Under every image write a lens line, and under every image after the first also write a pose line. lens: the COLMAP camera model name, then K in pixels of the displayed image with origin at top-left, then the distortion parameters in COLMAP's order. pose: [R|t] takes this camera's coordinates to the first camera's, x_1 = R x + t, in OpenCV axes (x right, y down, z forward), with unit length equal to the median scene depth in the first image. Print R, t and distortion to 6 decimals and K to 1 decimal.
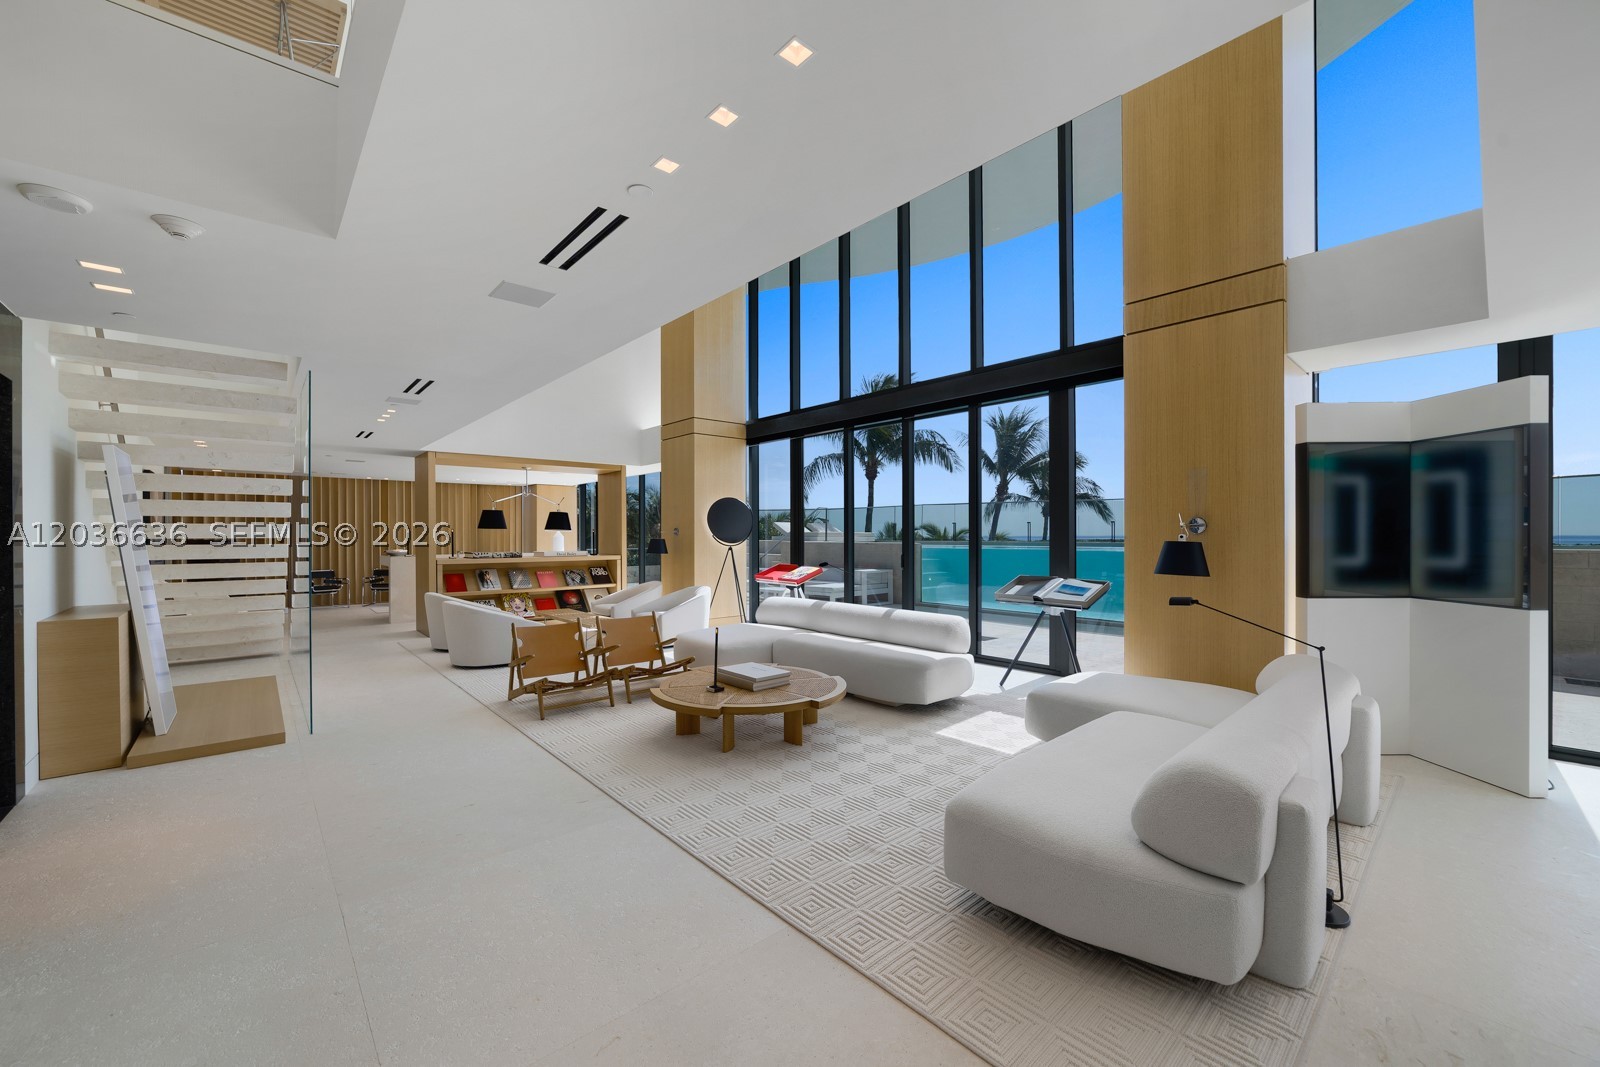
lens RADIAL K [[649.0, 0, 811.8], [0, 649.0, 526.8], [0, 0, 1]] dist [-0.016167, 0.001635]
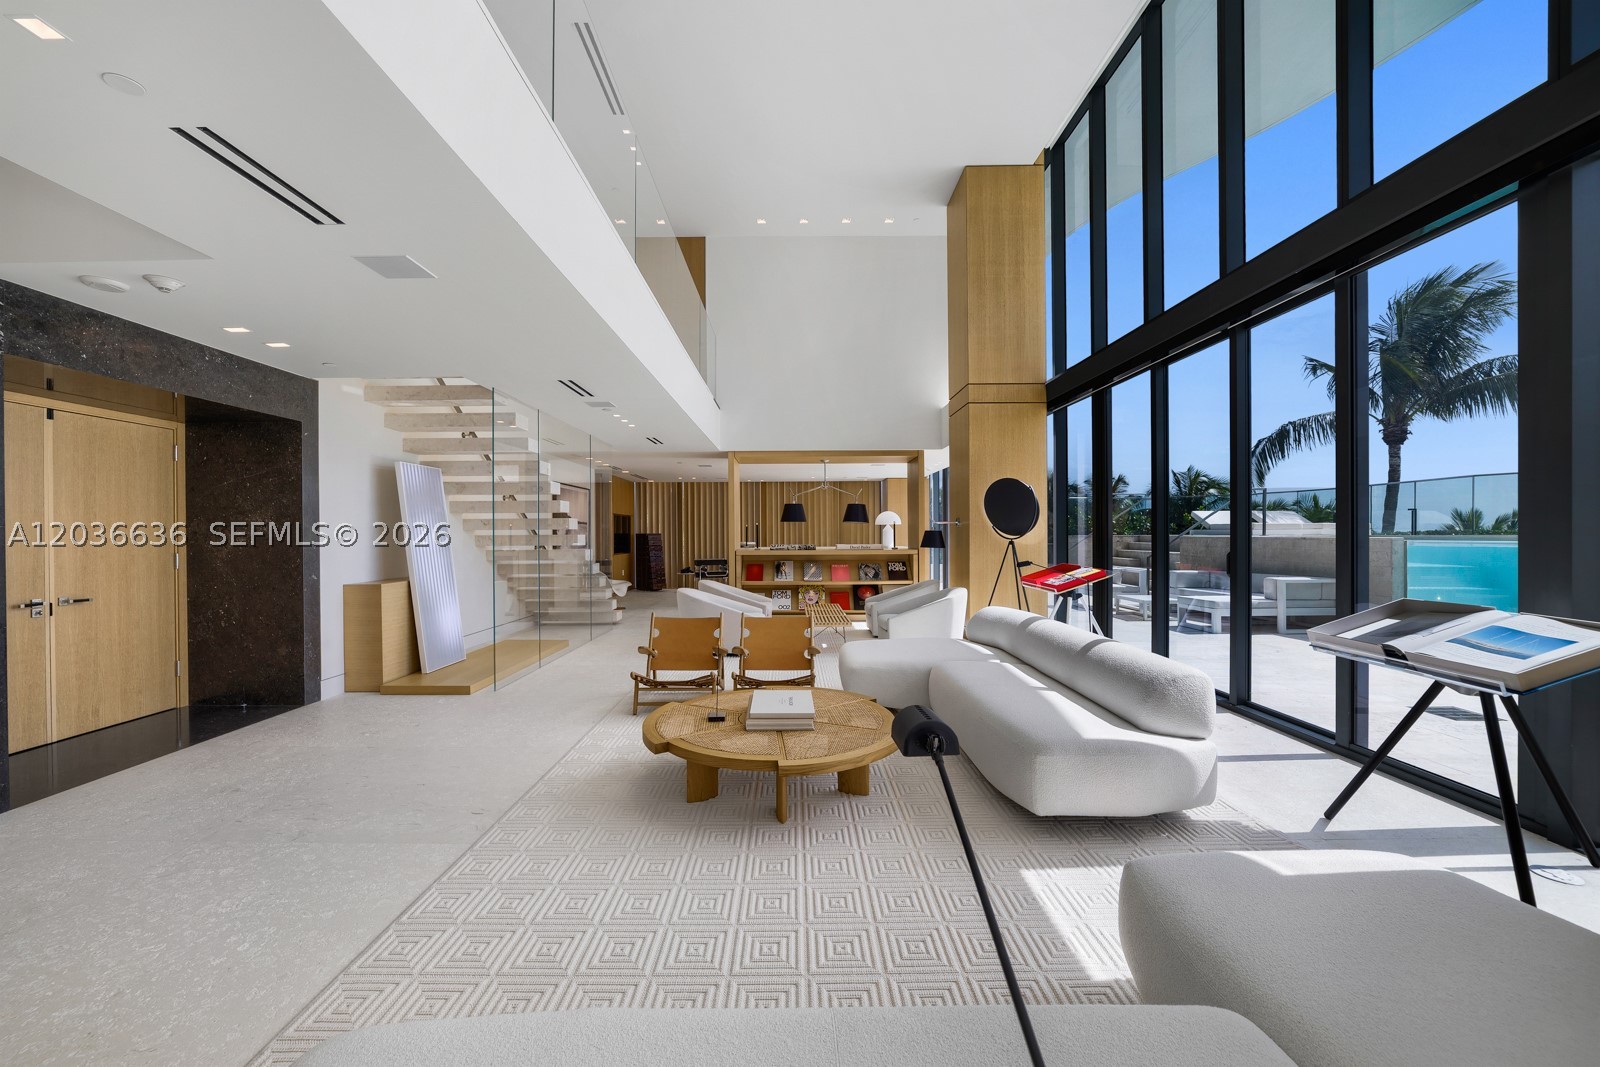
lens RADIAL K [[649.0, 0, 796.8], [0, 649.0, 537.9], [0, 0, 1]] dist [-0.016167, 0.001635]
pose [[0.732470, 0.002827, -0.680793, 0.216022], [0.012445, 0.999769, 0.017541, 0.010354], [0.680686, -0.021321, 0.732265, 0.238838]]
